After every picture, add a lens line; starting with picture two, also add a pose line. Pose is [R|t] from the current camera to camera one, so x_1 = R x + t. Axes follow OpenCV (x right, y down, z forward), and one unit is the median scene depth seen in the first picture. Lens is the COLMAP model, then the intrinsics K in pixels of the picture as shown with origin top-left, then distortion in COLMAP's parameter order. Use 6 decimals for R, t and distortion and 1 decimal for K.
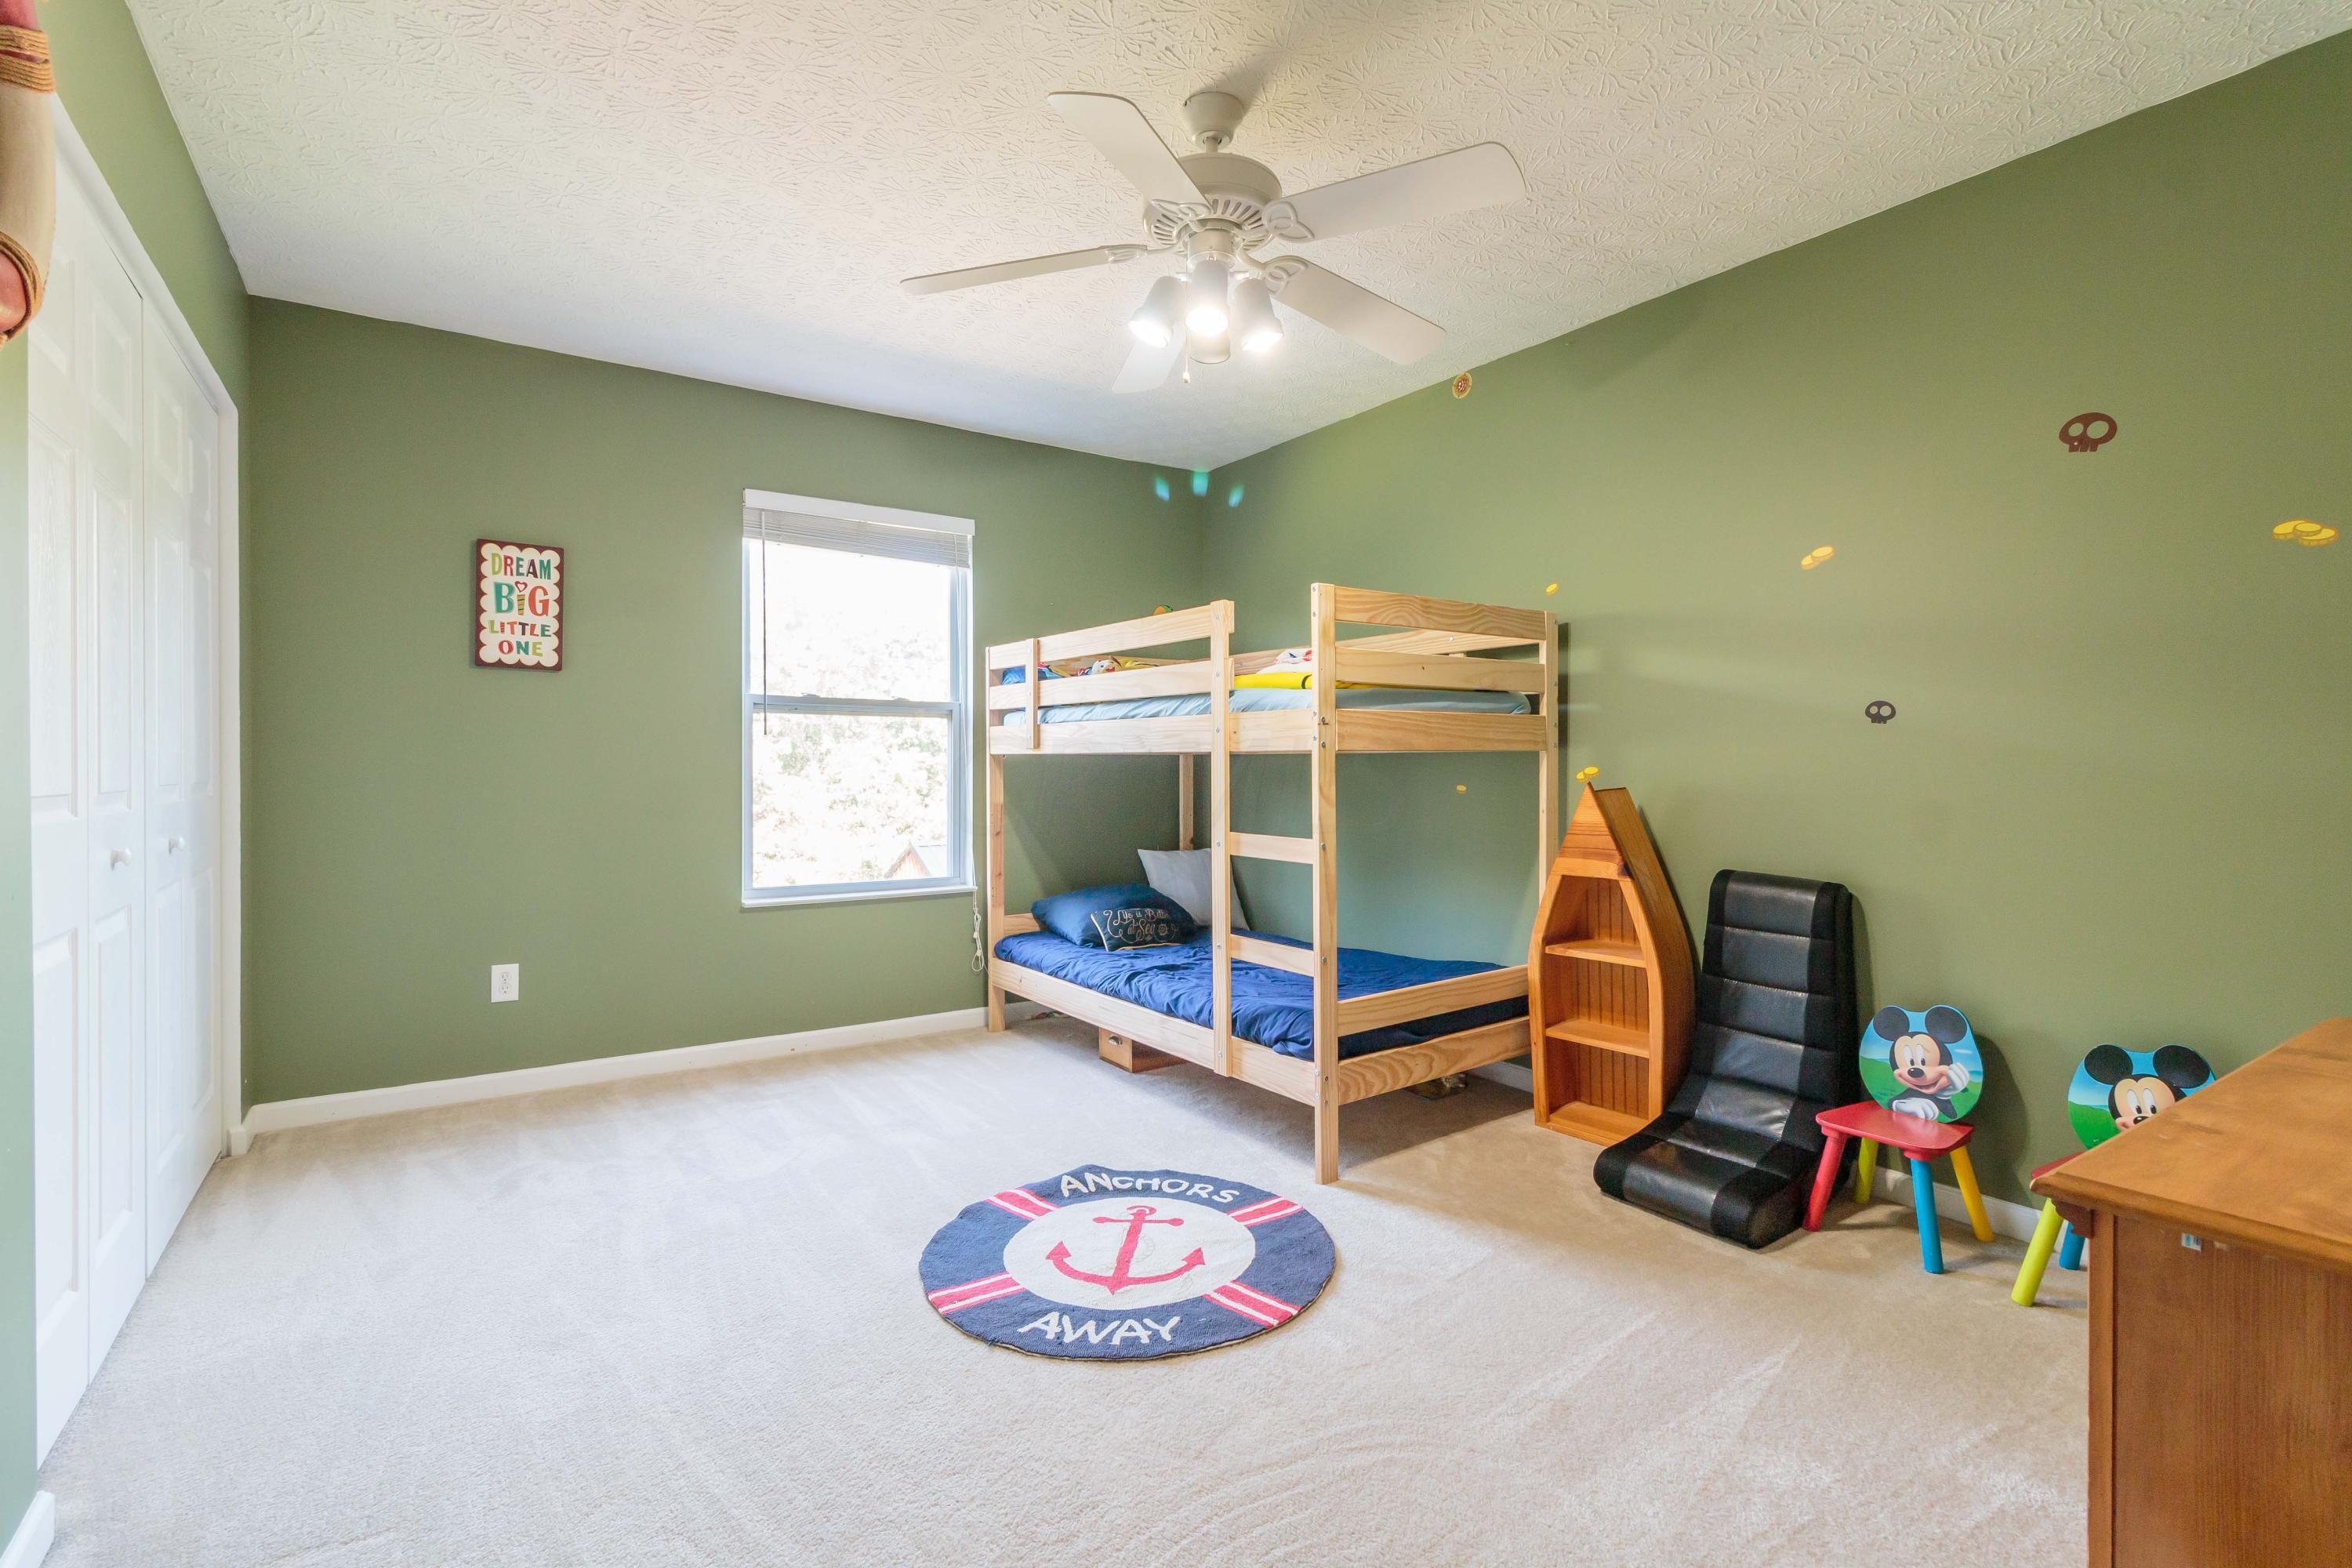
lens RADIAL K [[1092.7, 0, 1178.5], [0, 1092.7, 774.8], [0, 0, 1]] dist [-0.000417, 0.001076]
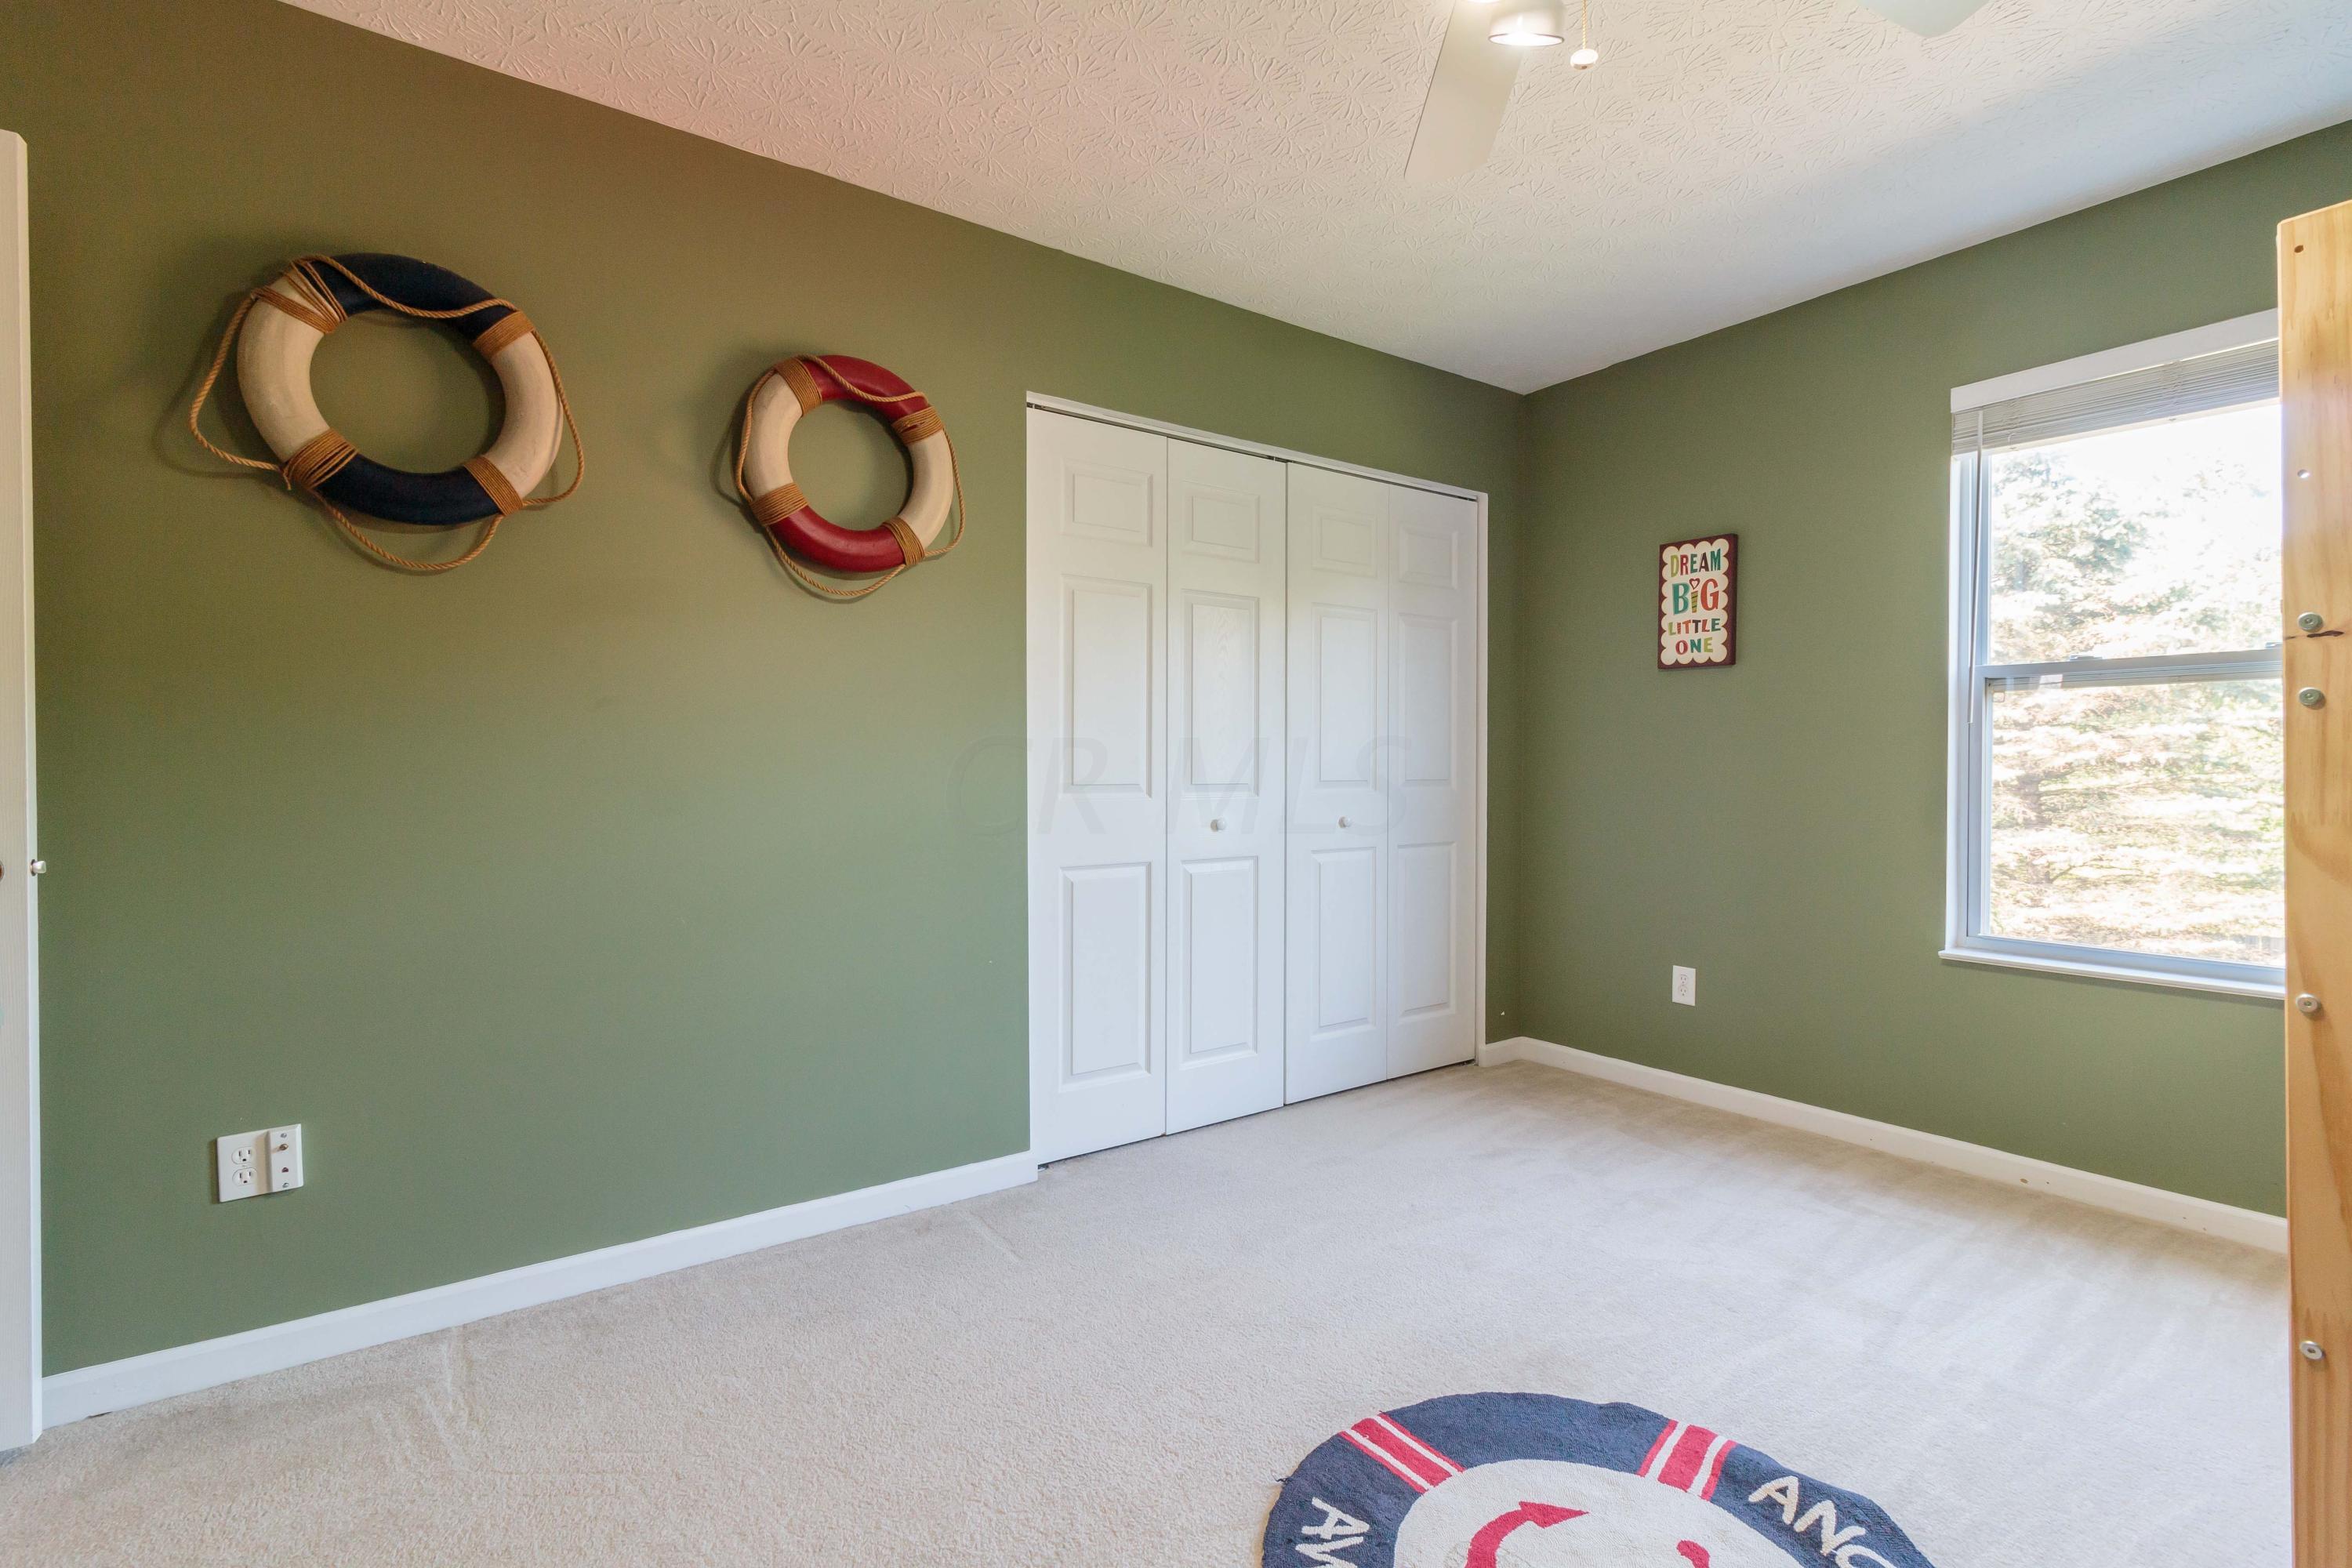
lens RADIAL K [[1092.7, 0, 1178.5], [0, 1092.7, 774.8], [0, 0, 1]] dist [-0.000417, 0.001076]
pose [[0.021653, 0.006921, -0.999742, 0.366419], [-0.004607, 0.999966, 0.006823, -0.005814], [0.999755, 0.004458, 0.021684, 0.520434]]
